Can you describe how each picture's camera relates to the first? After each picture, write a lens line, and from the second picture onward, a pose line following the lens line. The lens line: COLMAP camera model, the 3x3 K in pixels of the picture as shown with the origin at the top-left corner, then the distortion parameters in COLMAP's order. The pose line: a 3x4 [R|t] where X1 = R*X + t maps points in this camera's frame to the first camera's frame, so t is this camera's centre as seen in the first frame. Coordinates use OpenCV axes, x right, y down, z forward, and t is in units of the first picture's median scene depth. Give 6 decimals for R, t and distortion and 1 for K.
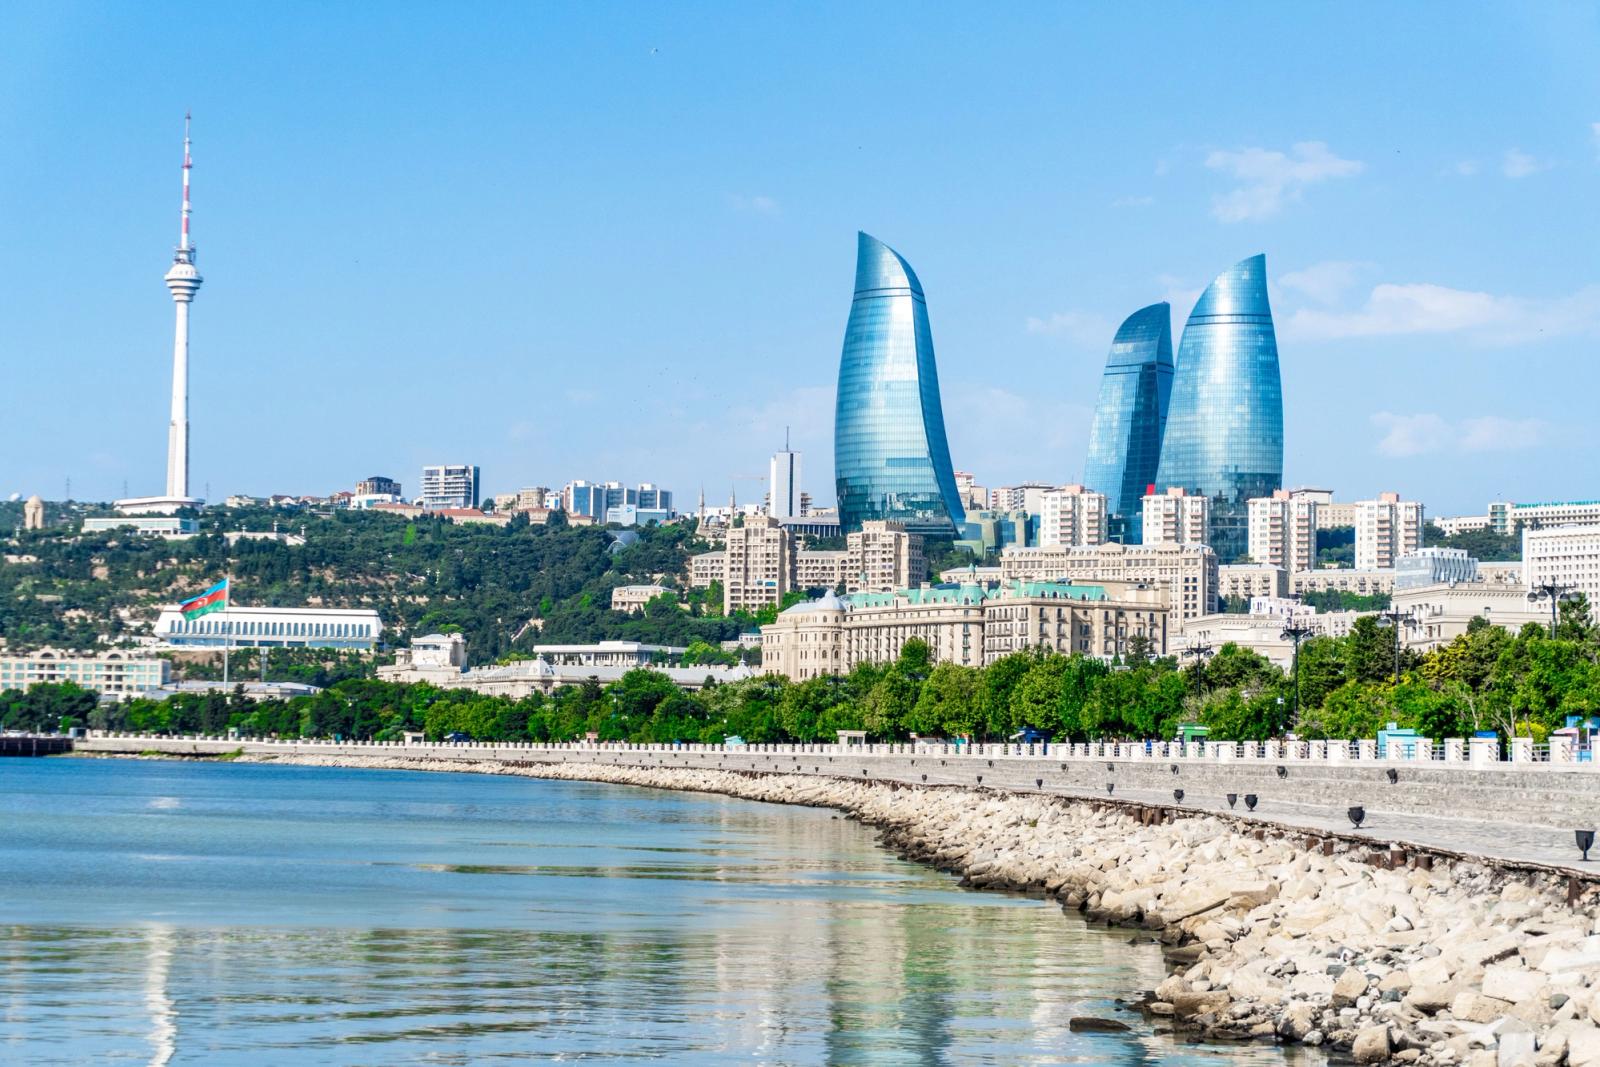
lens RADIAL K [[3435.3, 0, 800.0], [0, 3435.3, 533.5], [0, 0, 1]] dist [-0.020574, 0.054176]
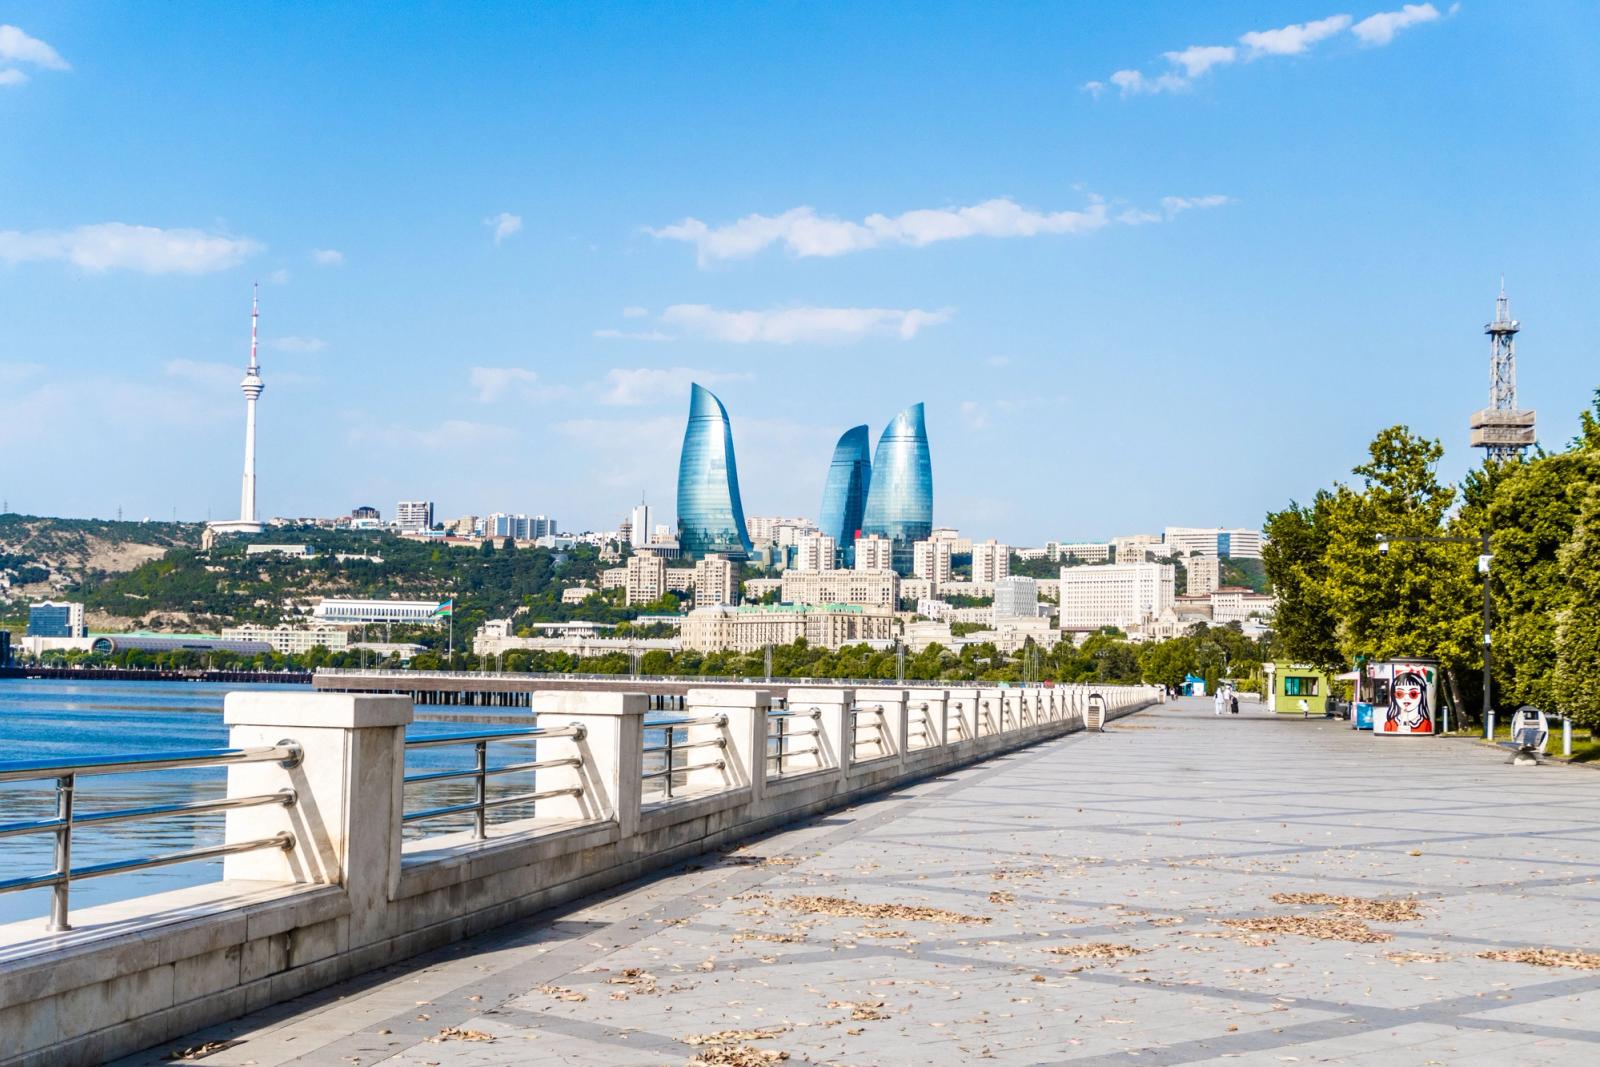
lens RADIAL K [[3435.3, 0, 800.0], [0, 3435.3, 533.5], [0, 0, 1]] dist [-0.020574, 0.054176]
pose [[0.992940, 0.008191, 0.118334, -0.141047], [-0.010932, 0.999686, 0.022530, -0.053762], [-0.118112, -0.023664, 0.992718, -0.775591]]
